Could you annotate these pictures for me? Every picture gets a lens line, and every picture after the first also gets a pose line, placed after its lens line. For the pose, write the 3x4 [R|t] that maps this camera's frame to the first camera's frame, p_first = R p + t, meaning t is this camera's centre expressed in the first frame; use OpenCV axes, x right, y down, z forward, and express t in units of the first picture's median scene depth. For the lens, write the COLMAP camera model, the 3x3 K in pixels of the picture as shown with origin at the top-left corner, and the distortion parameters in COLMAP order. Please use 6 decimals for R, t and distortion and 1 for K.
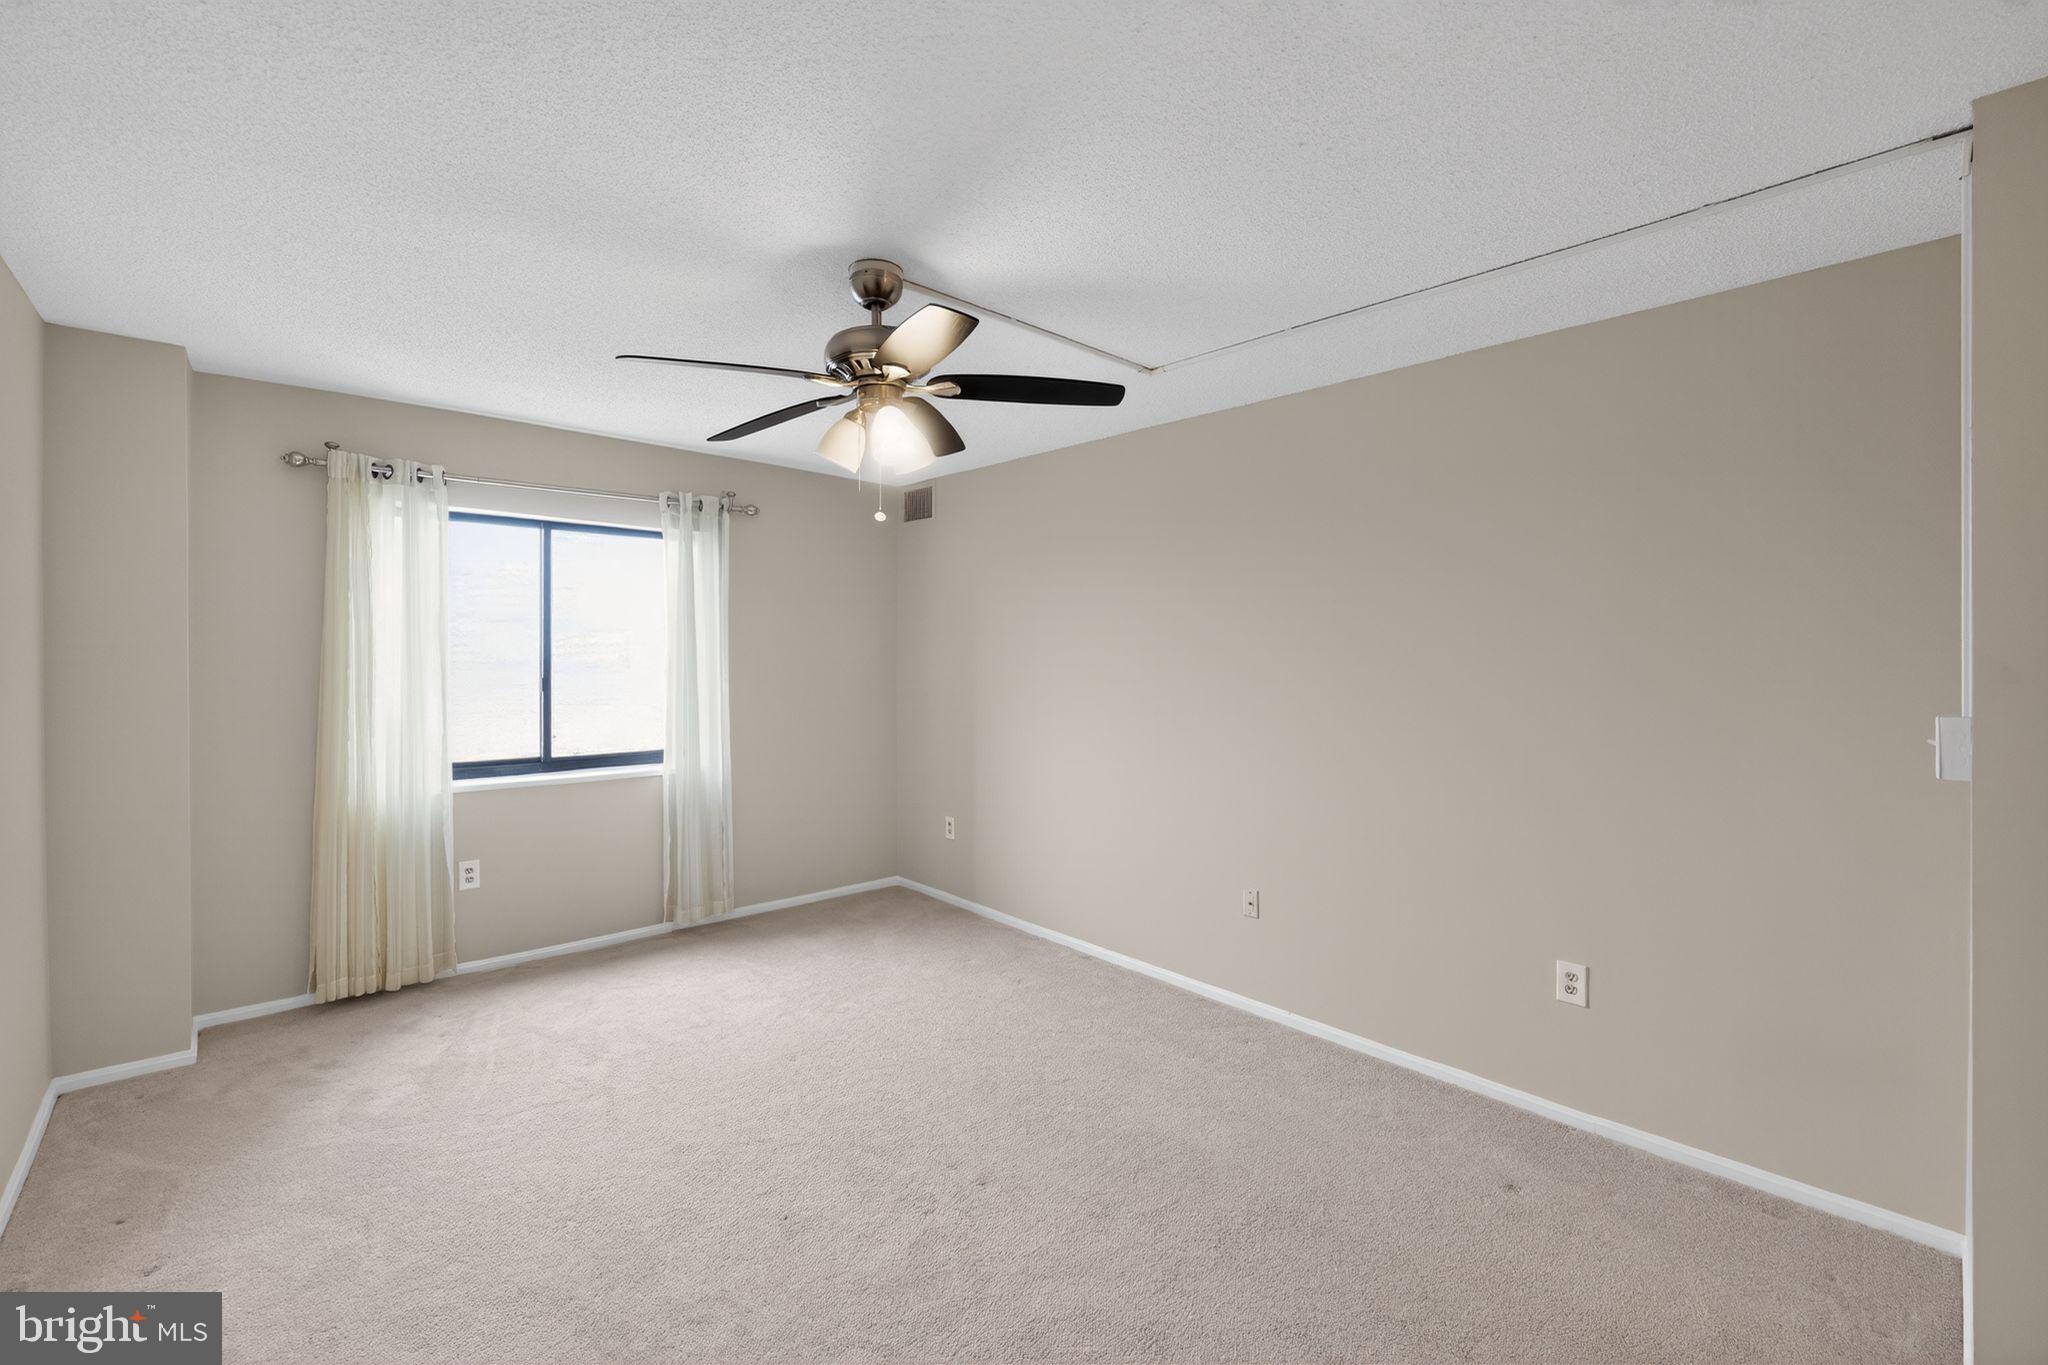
lens RADIAL K [[857.7, 0, 1036.8], [0, 857.7, 663.3], [0, 0, 1]] dist [-0.001536, -0.000141]
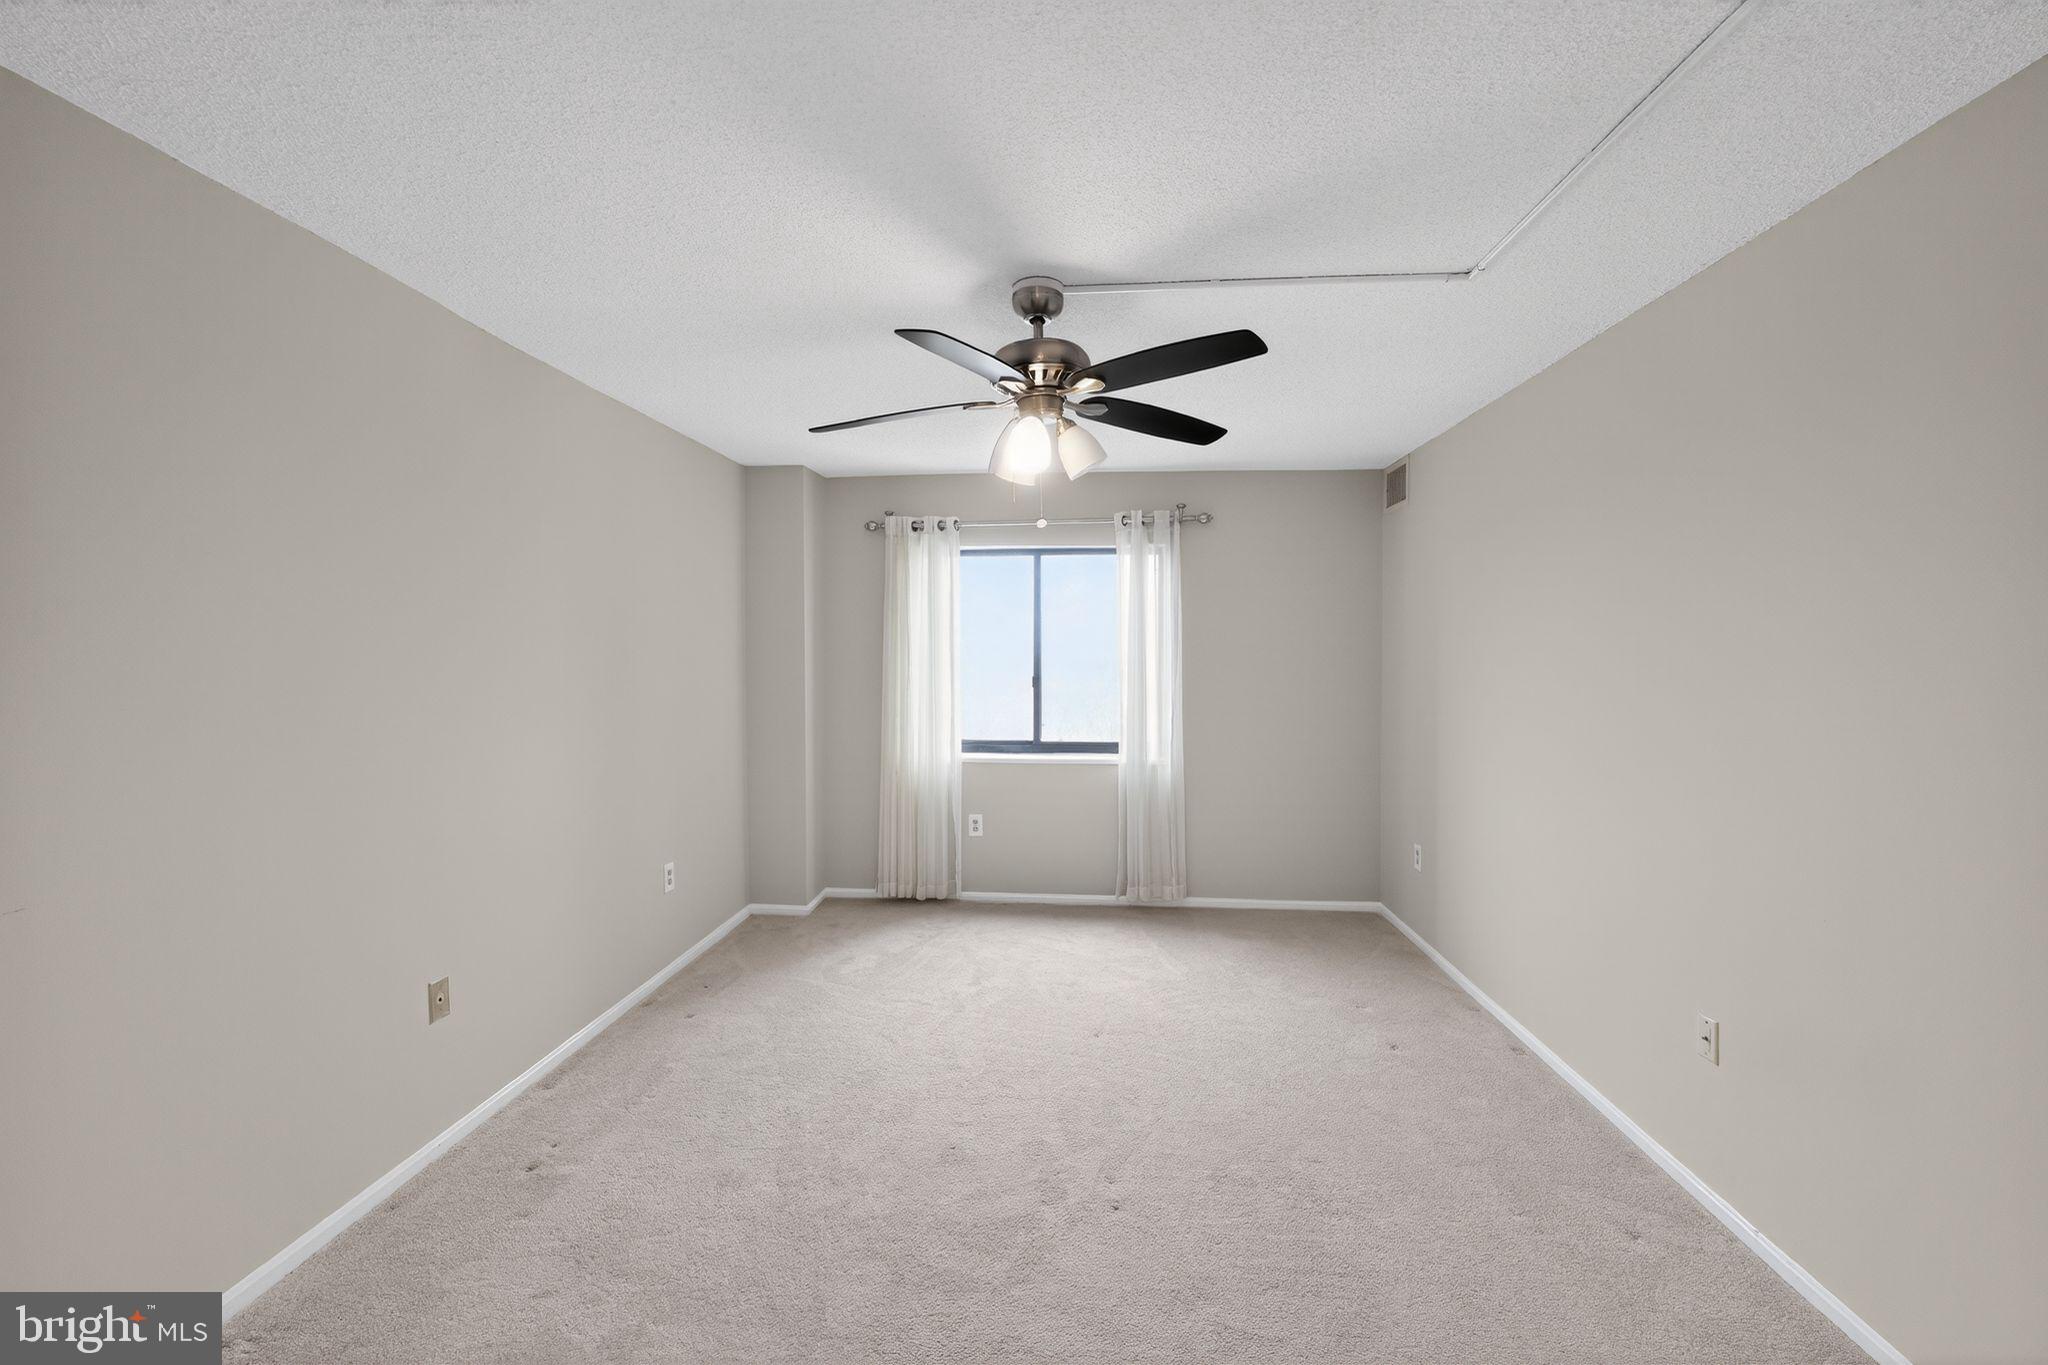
lens RADIAL K [[857.7, 0, 1036.8], [0, 857.7, 663.3], [0, 0, 1]] dist [-0.001536, -0.000141]
pose [[0.676308, -0.000884, -0.736618, 0.376476], [-0.005060, 0.999970, -0.005846, 0.006390], [0.736601, 0.007682, 0.676284, 0.186615]]
